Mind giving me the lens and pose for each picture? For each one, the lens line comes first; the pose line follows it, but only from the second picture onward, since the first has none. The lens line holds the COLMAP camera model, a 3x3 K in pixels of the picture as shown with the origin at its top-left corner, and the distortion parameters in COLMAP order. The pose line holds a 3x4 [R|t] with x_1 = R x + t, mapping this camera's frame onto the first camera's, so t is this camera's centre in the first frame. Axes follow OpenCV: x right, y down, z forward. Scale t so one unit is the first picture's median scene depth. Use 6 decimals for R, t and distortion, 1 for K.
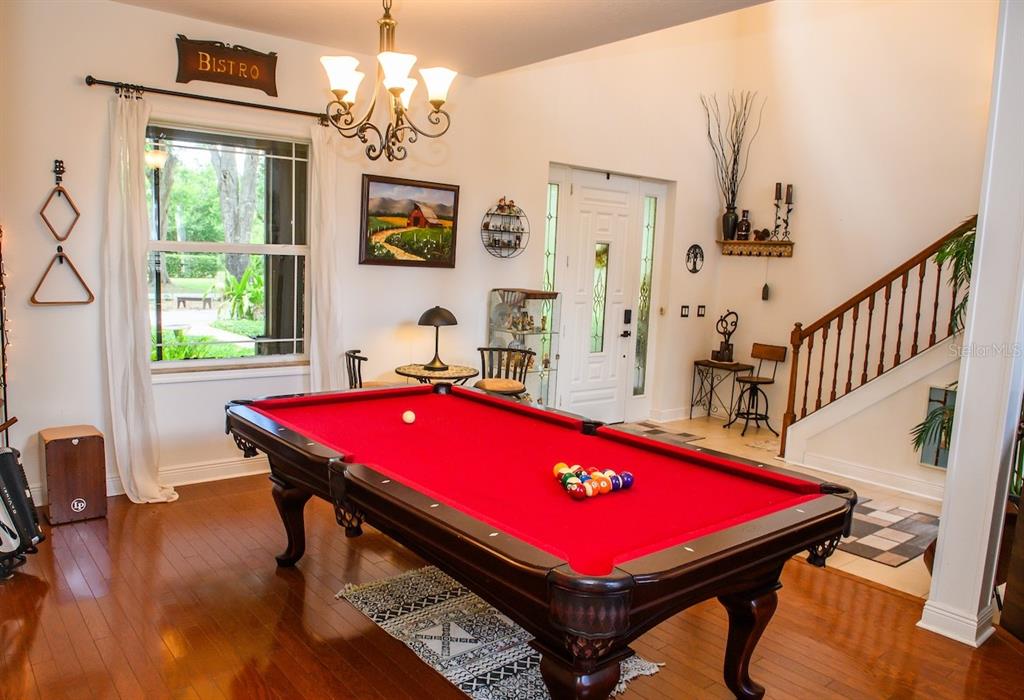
lens RADIAL K [[754.9, 0, 512.0], [0, 754.9, 350.0], [0, 0, 1]] dist [-0.003381, -0.001388]
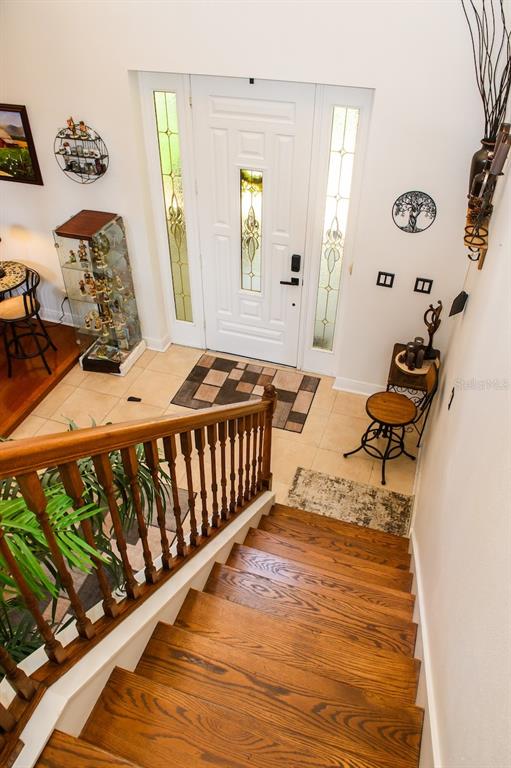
lens RADIAL K [[542.8, 0, 255.3], [0, 542.8, 396.6], [0, 0, 1]] dist [-0.045327, -0.005237]
pose [[0.529558, 0.528461, -0.663549, 0.734466], [-0.090346, 0.812922, 0.575322, -0.321172], [0.843449, -0.244717, 0.478234, 0.785704]]
